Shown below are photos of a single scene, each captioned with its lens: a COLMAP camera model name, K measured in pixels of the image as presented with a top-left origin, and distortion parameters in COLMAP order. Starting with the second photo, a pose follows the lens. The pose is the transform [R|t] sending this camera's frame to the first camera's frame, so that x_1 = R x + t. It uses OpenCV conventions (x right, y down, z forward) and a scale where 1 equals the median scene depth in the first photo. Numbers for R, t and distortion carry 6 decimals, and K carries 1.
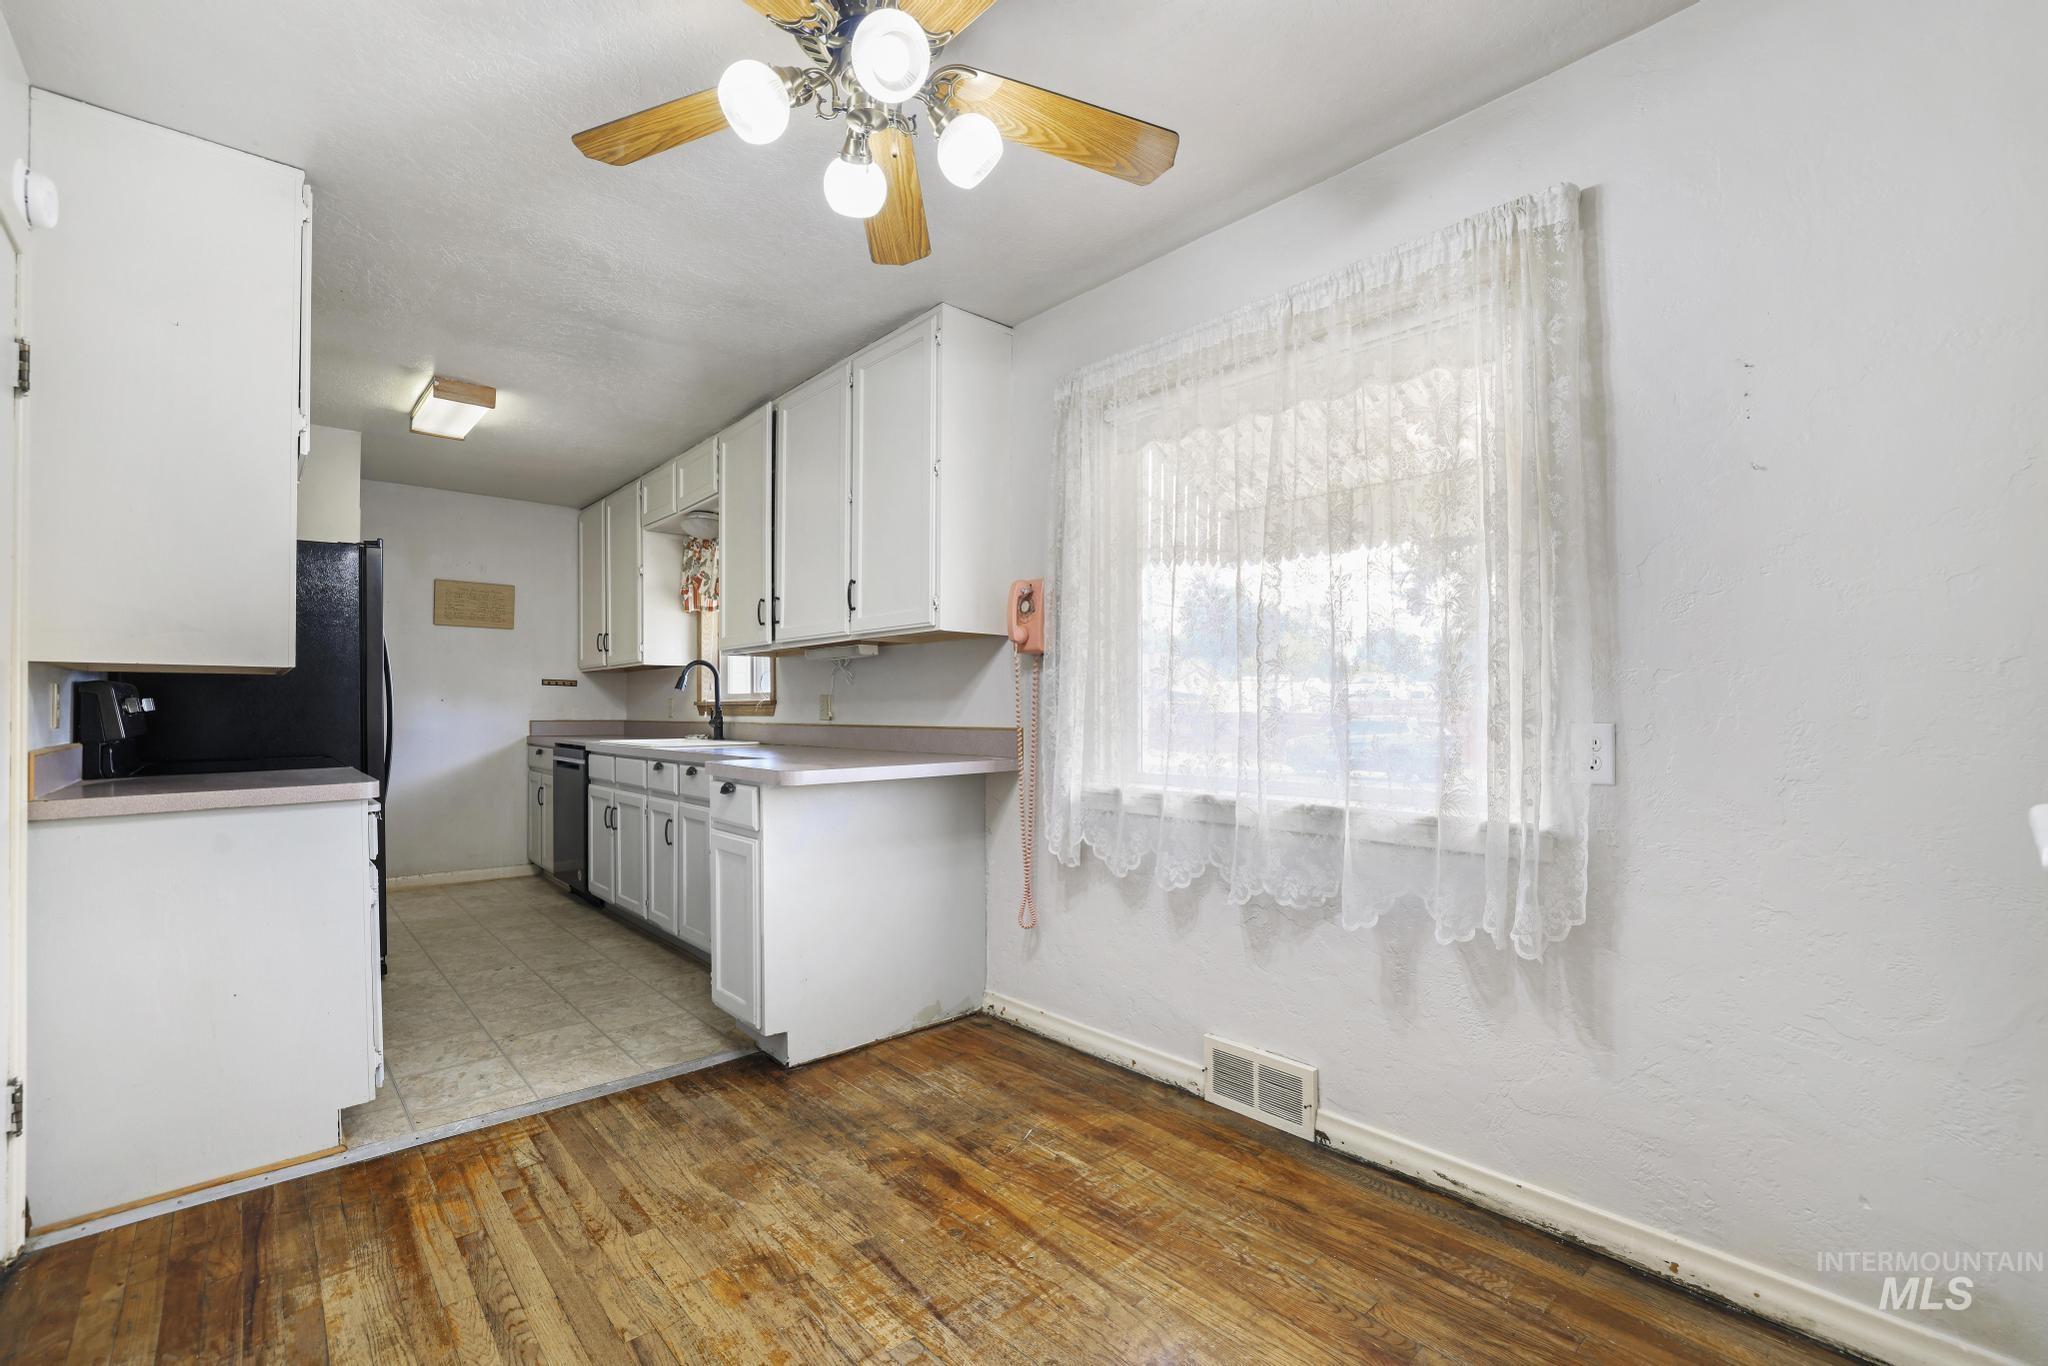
lens RADIAL K [[925.9, 0, 1000.0], [0, 925.9, 705.4], [0, 0, 1]] dist [-0.049372, 0.022188]
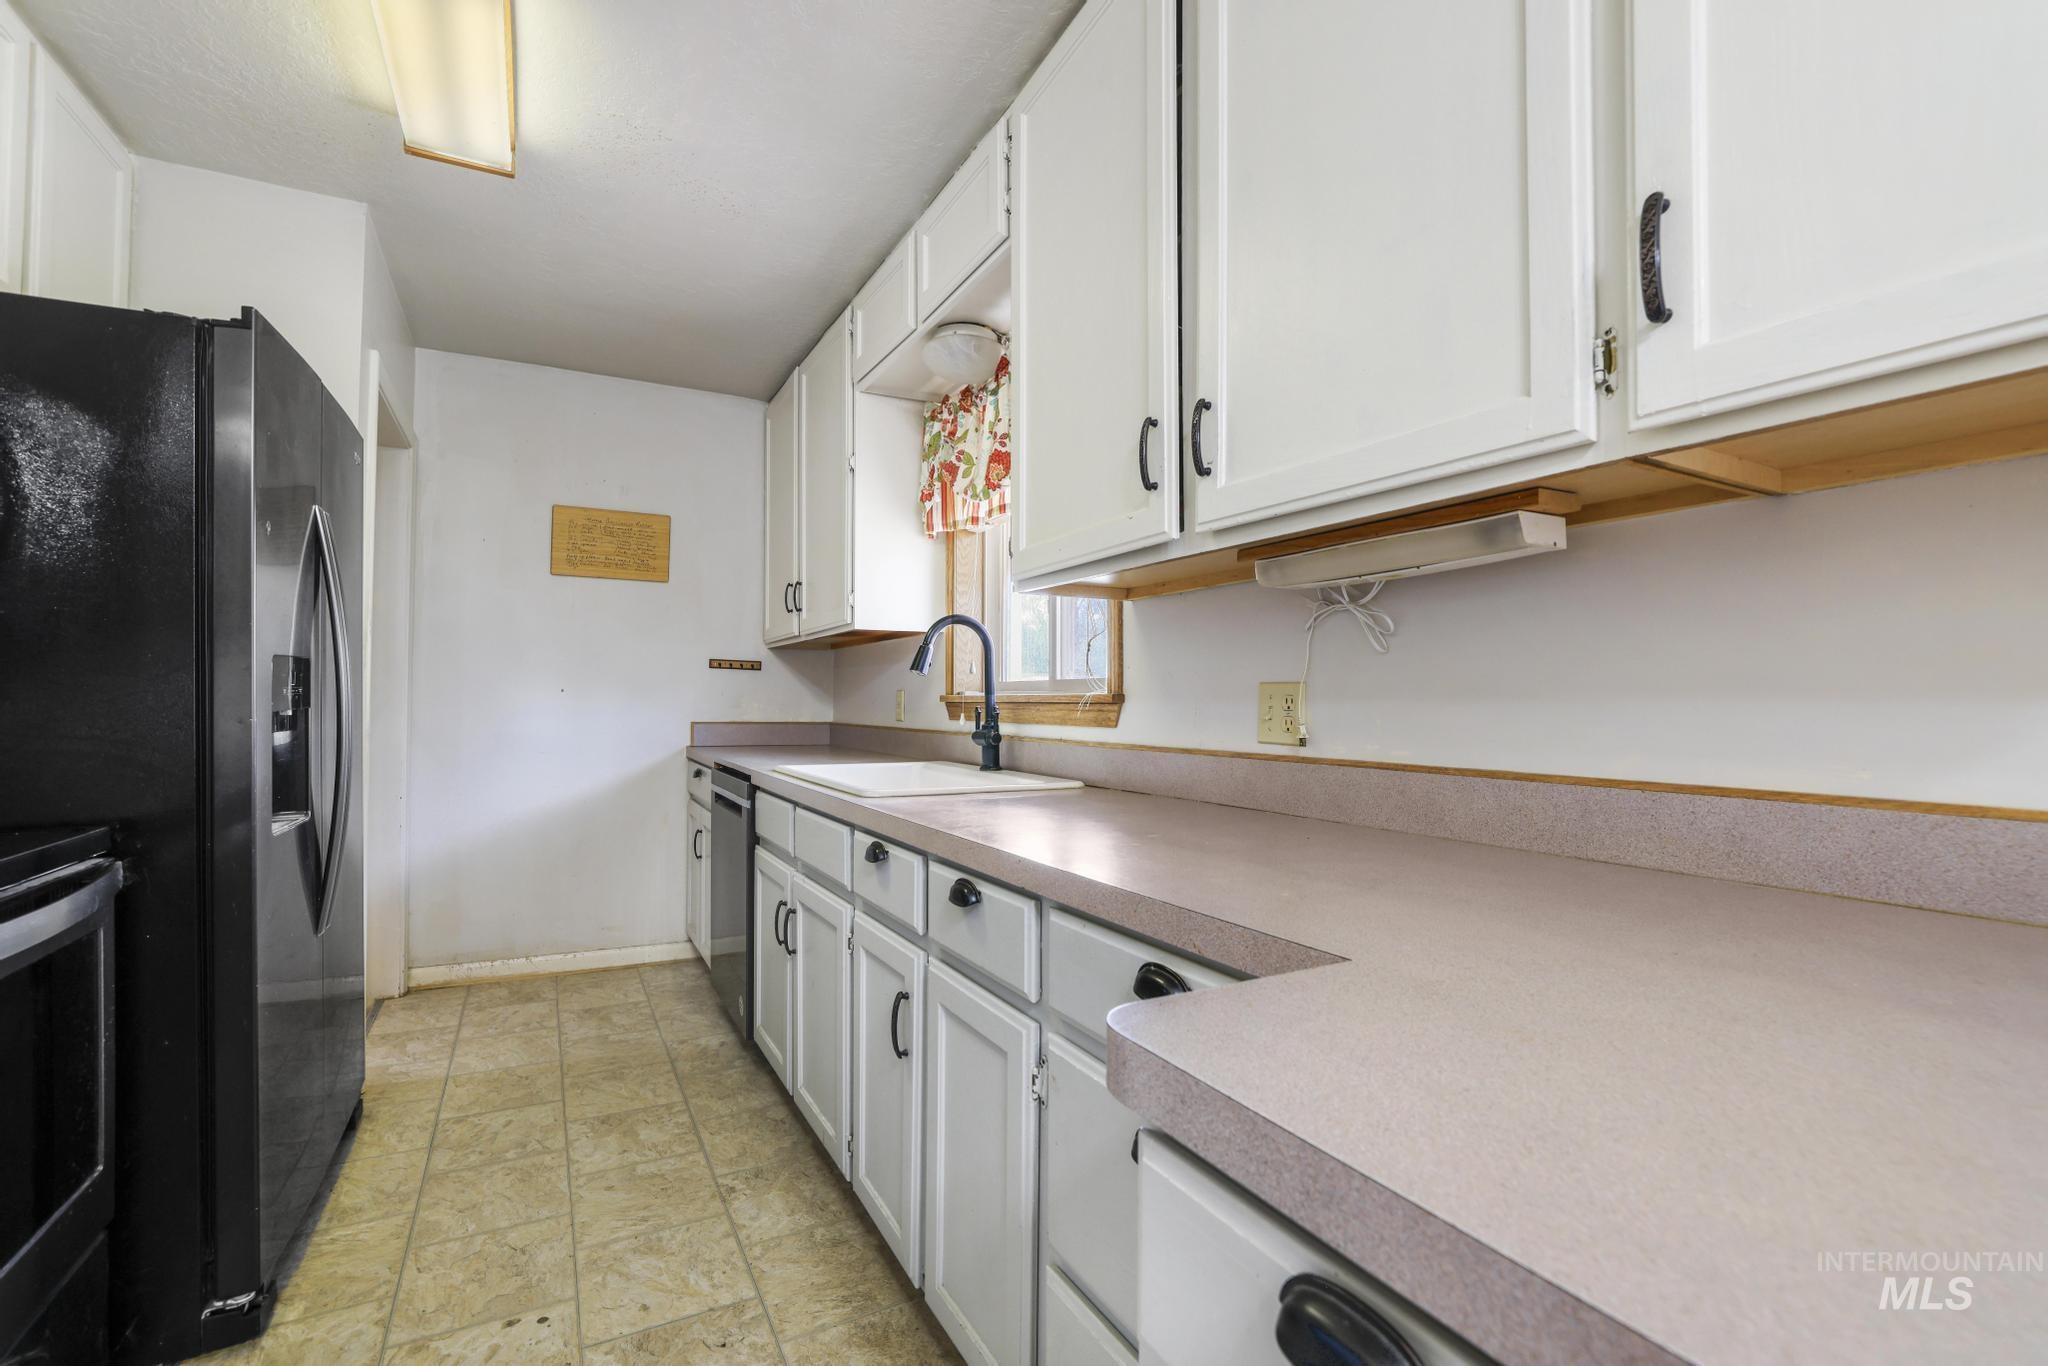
lens RADIAL K [[910.3, 0, 1015.9], [0, 910.3, 693.7], [0, 0, 1]] dist [-0.044343, 0.020748]
pose [[0.978185, 0.006076, -0.207646, -0.188277], [-0.007219, 0.999963, -0.004749, -0.002856], [0.207610, 0.006144, 0.978192, 0.510957]]
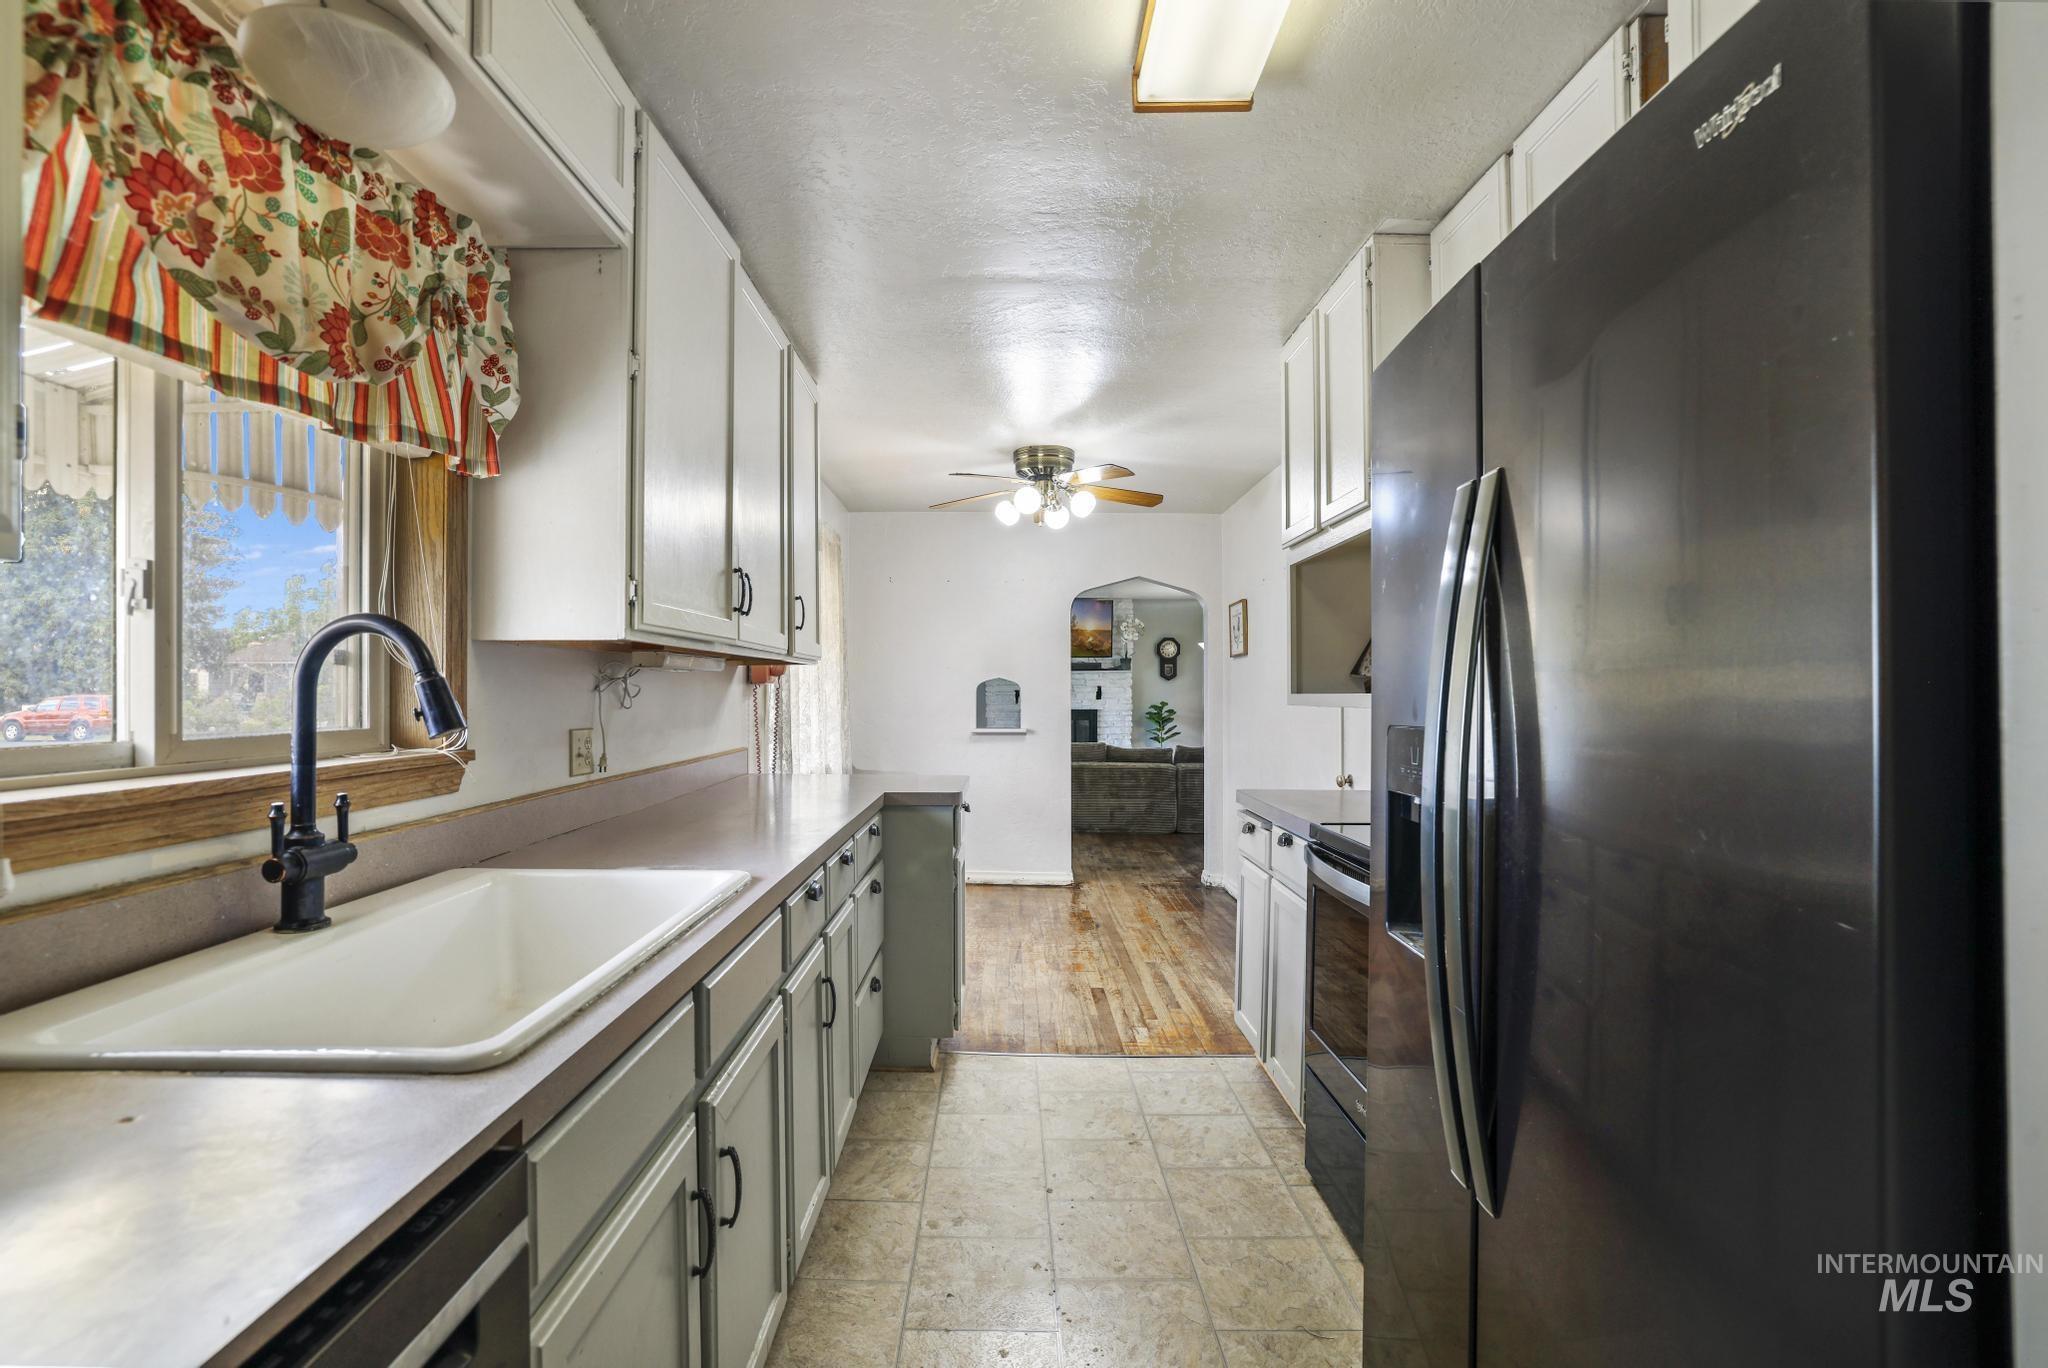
lens RADIAL K [[925.9, 0, 1000.0], [0, 925.9, 706.4], [0, 0, 1]] dist [-0.049372, 0.022188]
pose [[-0.762974, -0.005661, 0.646405, -0.618545], [0.000393, 0.999957, 0.009220, -0.024270], [-0.646429, 0.007288, -0.762939, 1.078689]]
